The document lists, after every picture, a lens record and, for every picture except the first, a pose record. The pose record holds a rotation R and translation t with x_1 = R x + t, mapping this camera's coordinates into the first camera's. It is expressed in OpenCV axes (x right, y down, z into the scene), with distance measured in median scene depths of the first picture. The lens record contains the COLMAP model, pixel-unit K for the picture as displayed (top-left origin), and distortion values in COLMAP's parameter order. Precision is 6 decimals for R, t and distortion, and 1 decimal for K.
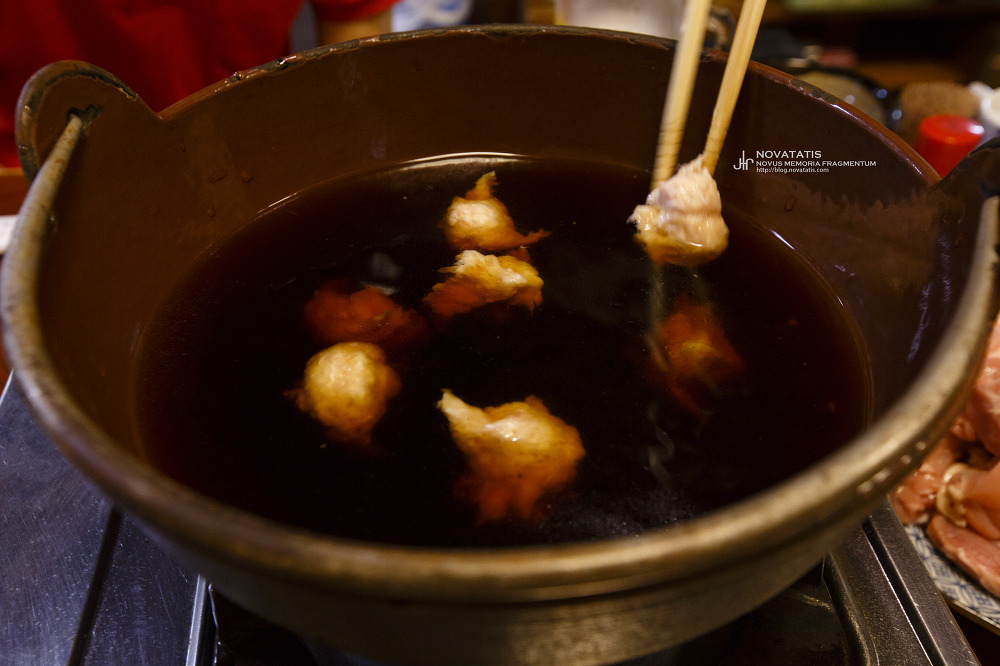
lens RADIAL K [[997.9, 0, 500.5], [0, 997.9, 326.2], [0, 0, 1]] dist [0.077570, 0.000000]
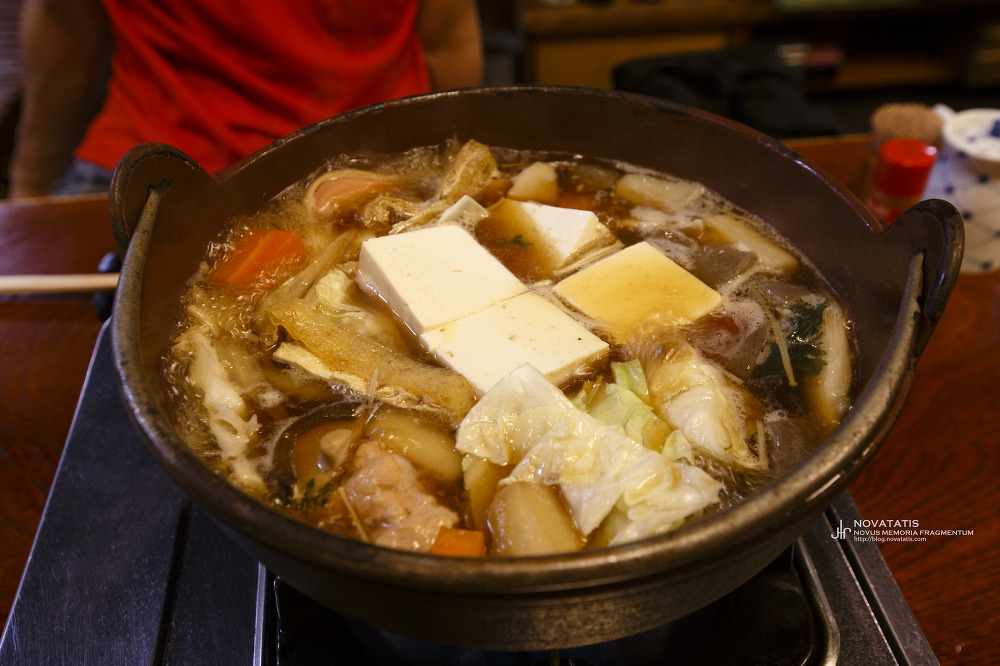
lens RADIAL K [[997.9, 0, 499.4], [0, 997.9, 334.6], [0, 0, 1]] dist [0.077570, 0.000000]
pose [[0.999810, -0.019488, 0.001016, -0.017960], [0.019464, 0.999610, 0.020035, -0.050066], [-0.001407, -0.020011, 0.999799, -0.168250]]
